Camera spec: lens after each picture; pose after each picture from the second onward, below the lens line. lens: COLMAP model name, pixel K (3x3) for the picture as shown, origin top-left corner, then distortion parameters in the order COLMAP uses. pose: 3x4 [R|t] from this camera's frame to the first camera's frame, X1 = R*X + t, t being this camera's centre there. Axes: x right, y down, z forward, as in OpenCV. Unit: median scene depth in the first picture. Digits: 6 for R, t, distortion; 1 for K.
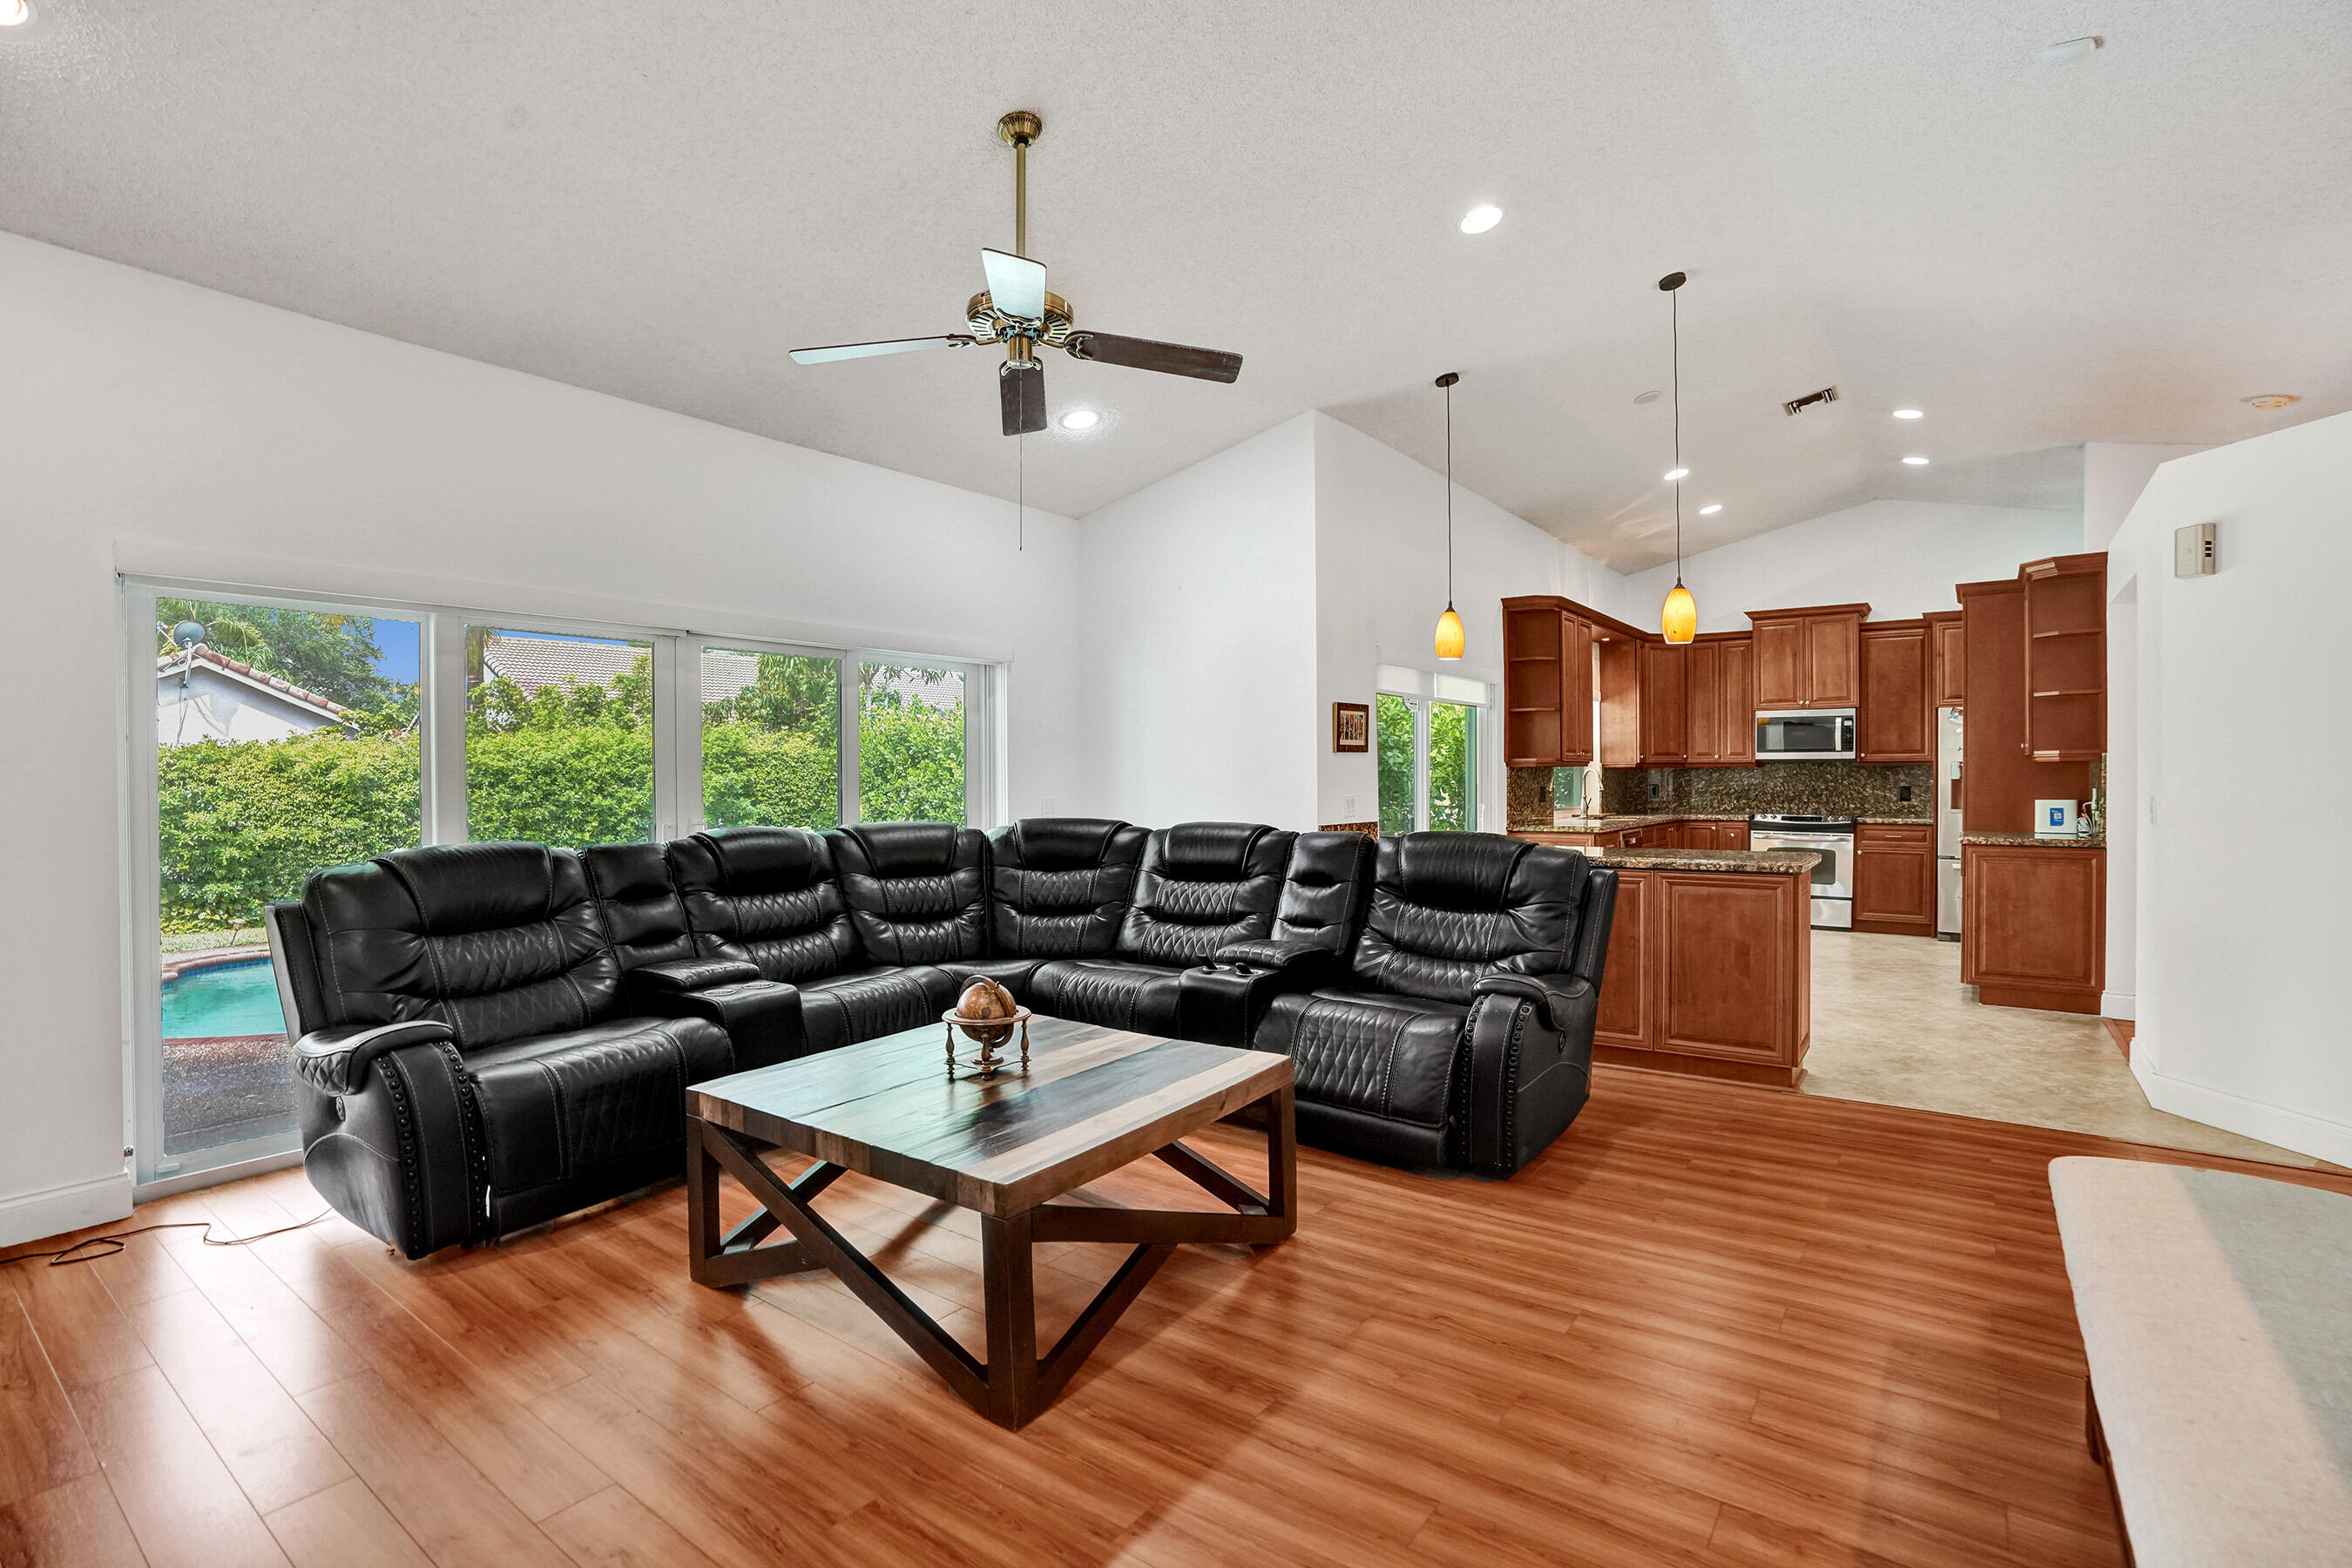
lens RADIAL K [[1095.4, 0, 1179.7], [0, 1095.4, 790.8], [0, 0, 1]] dist [-0.056369, 0.022343]
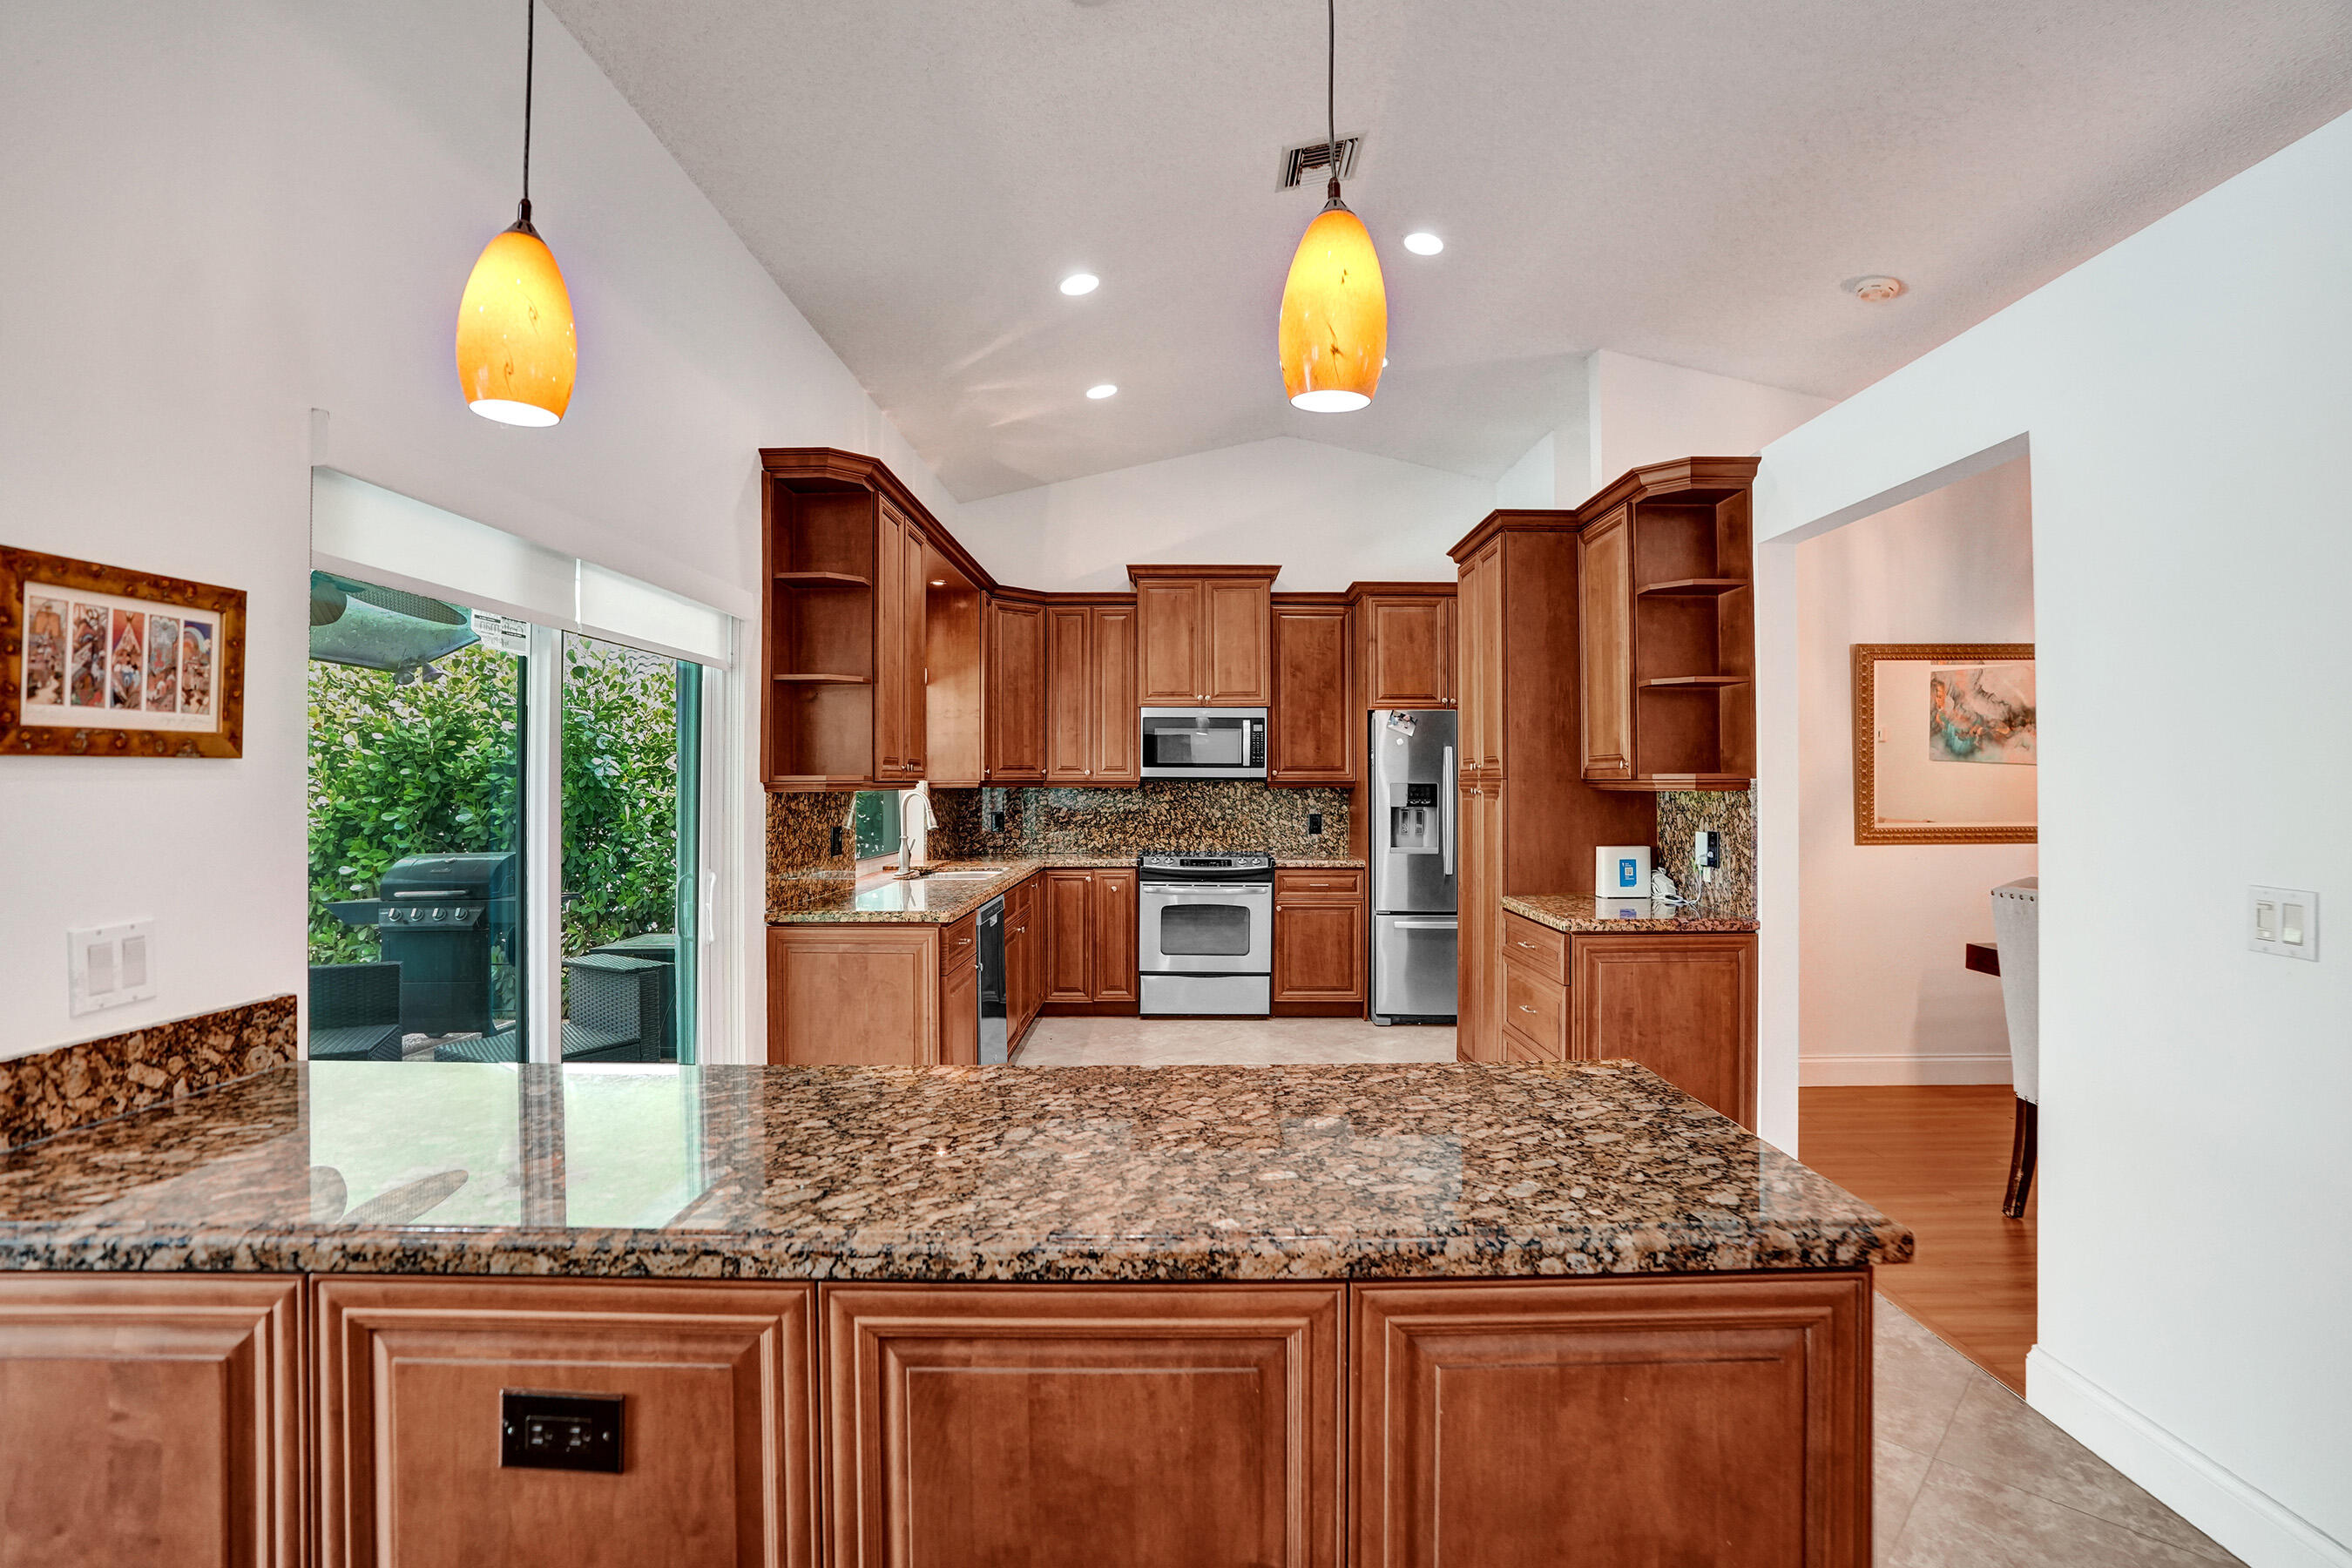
lens RADIAL K [[1107.5, 0, 1175.6], [0, 1107.5, 767.8], [0, 0, 1]] dist [-0.065236, 0.021522]
pose [[0.809117, 0.012643, 0.587511, 0.141134], [0.004084, 0.999623, -0.027136, -0.016483], [-0.587633, 0.024356, 0.808761, 0.436672]]
